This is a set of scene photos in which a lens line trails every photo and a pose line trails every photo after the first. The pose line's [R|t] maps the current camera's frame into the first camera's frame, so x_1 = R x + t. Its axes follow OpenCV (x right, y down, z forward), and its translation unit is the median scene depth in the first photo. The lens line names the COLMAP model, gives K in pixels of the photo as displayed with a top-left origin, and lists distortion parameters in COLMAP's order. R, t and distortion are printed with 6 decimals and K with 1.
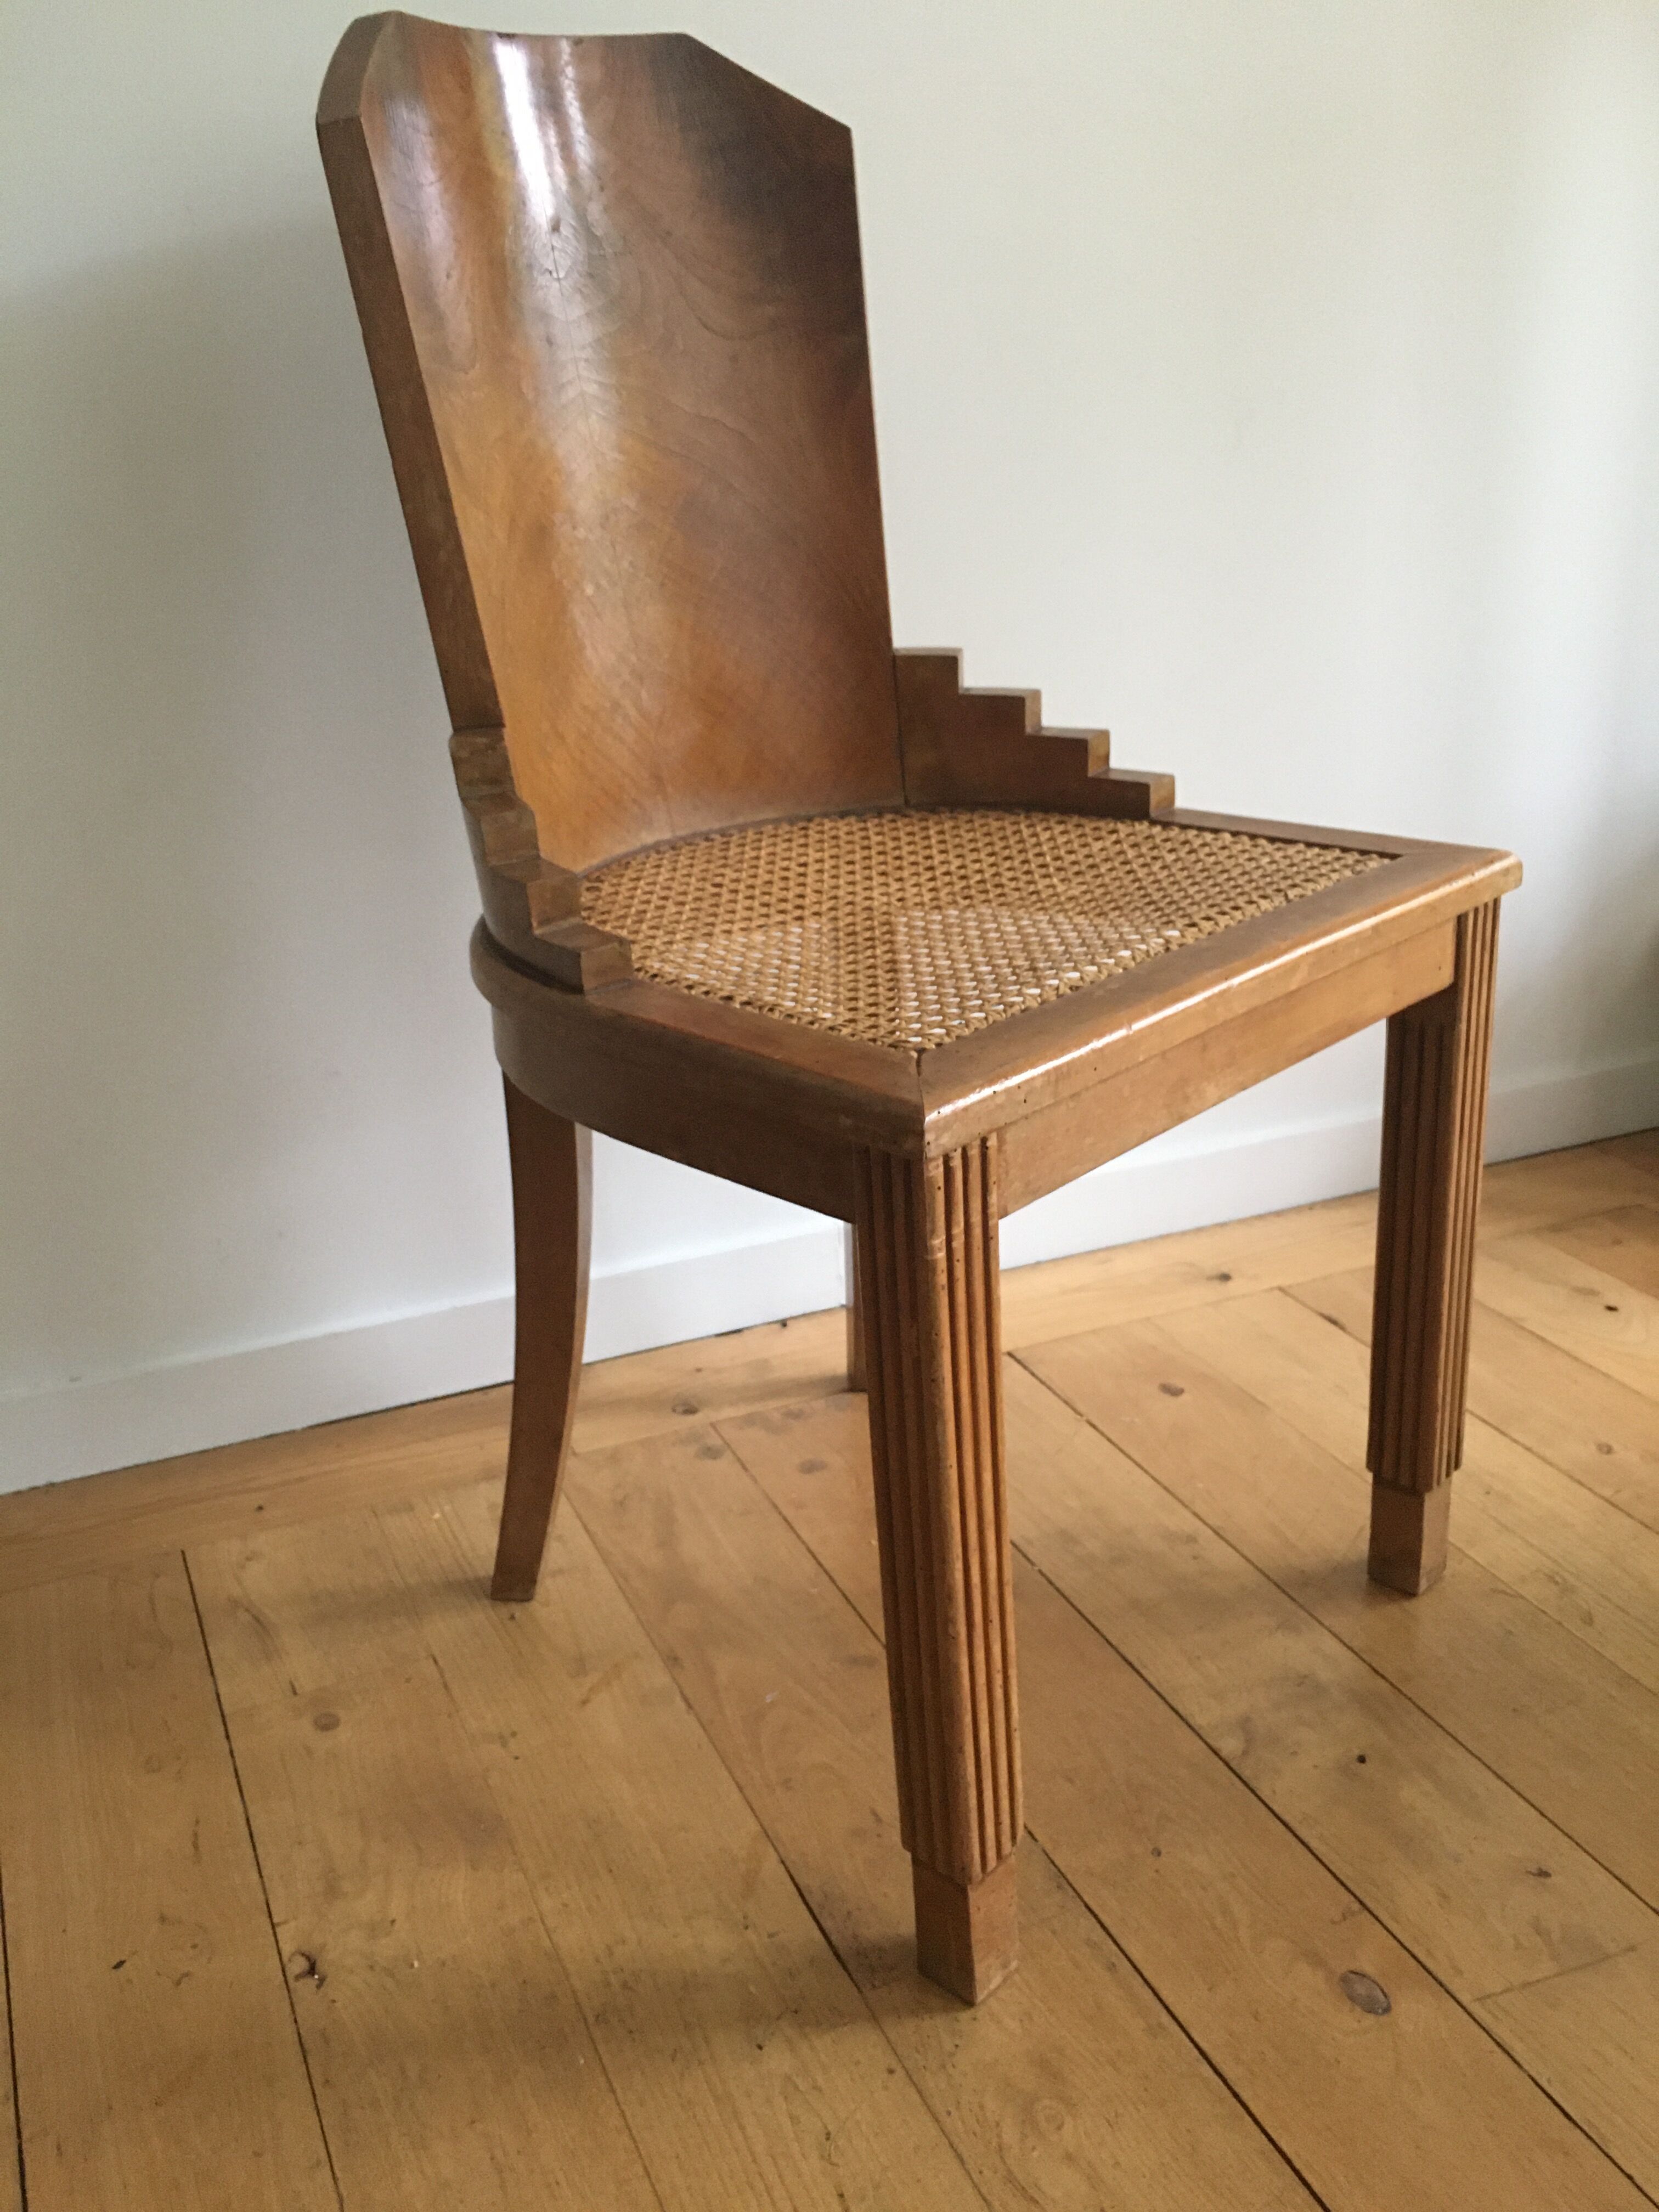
lens RADIAL K [[1895.6, 0, 837.9], [0, 1895.6, 1111.7], [0, 0, 1]] dist [0.018783, -0.001433]
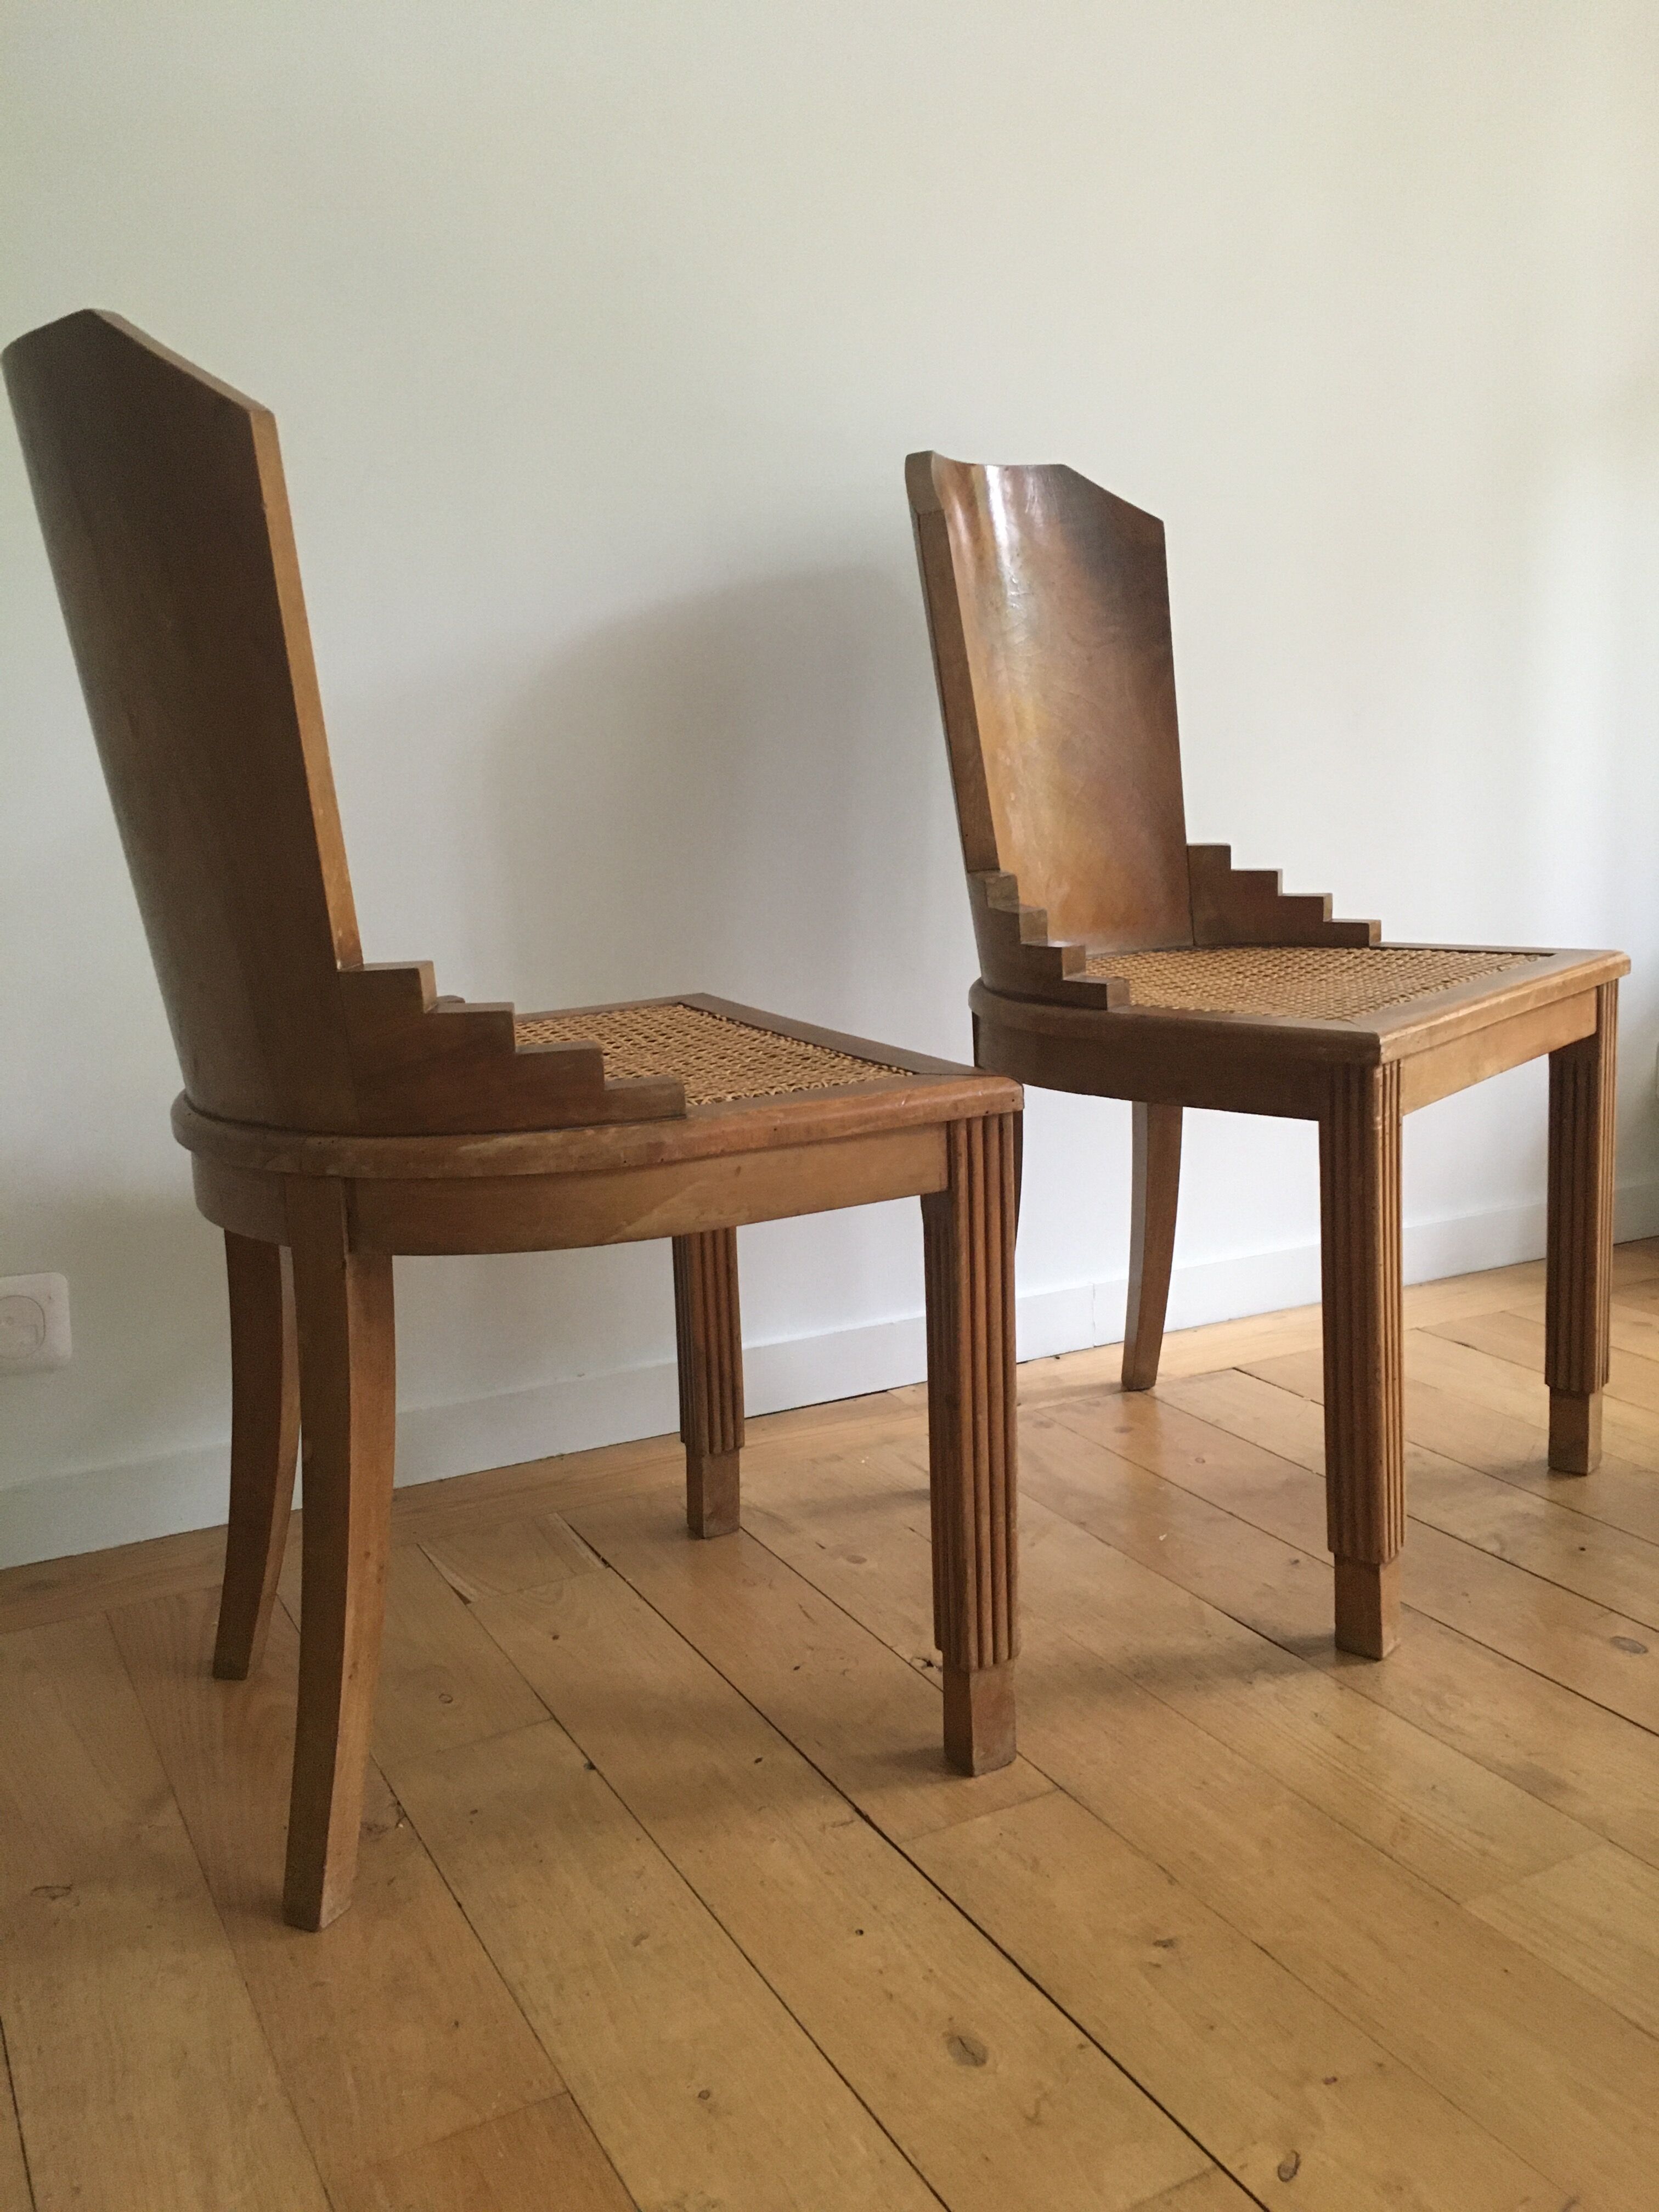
lens RADIAL K [[1863.6, 0, 829.5], [0, 1863.6, 1106.0], [0, 0, 1]] dist [0.020294, -0.014368]
pose [[0.998217, -0.009663, 0.058899, -0.365118], [0.020055, 0.983734, -0.178507, 0.234282], [-0.056216, 0.179370, 0.982174, -0.424607]]
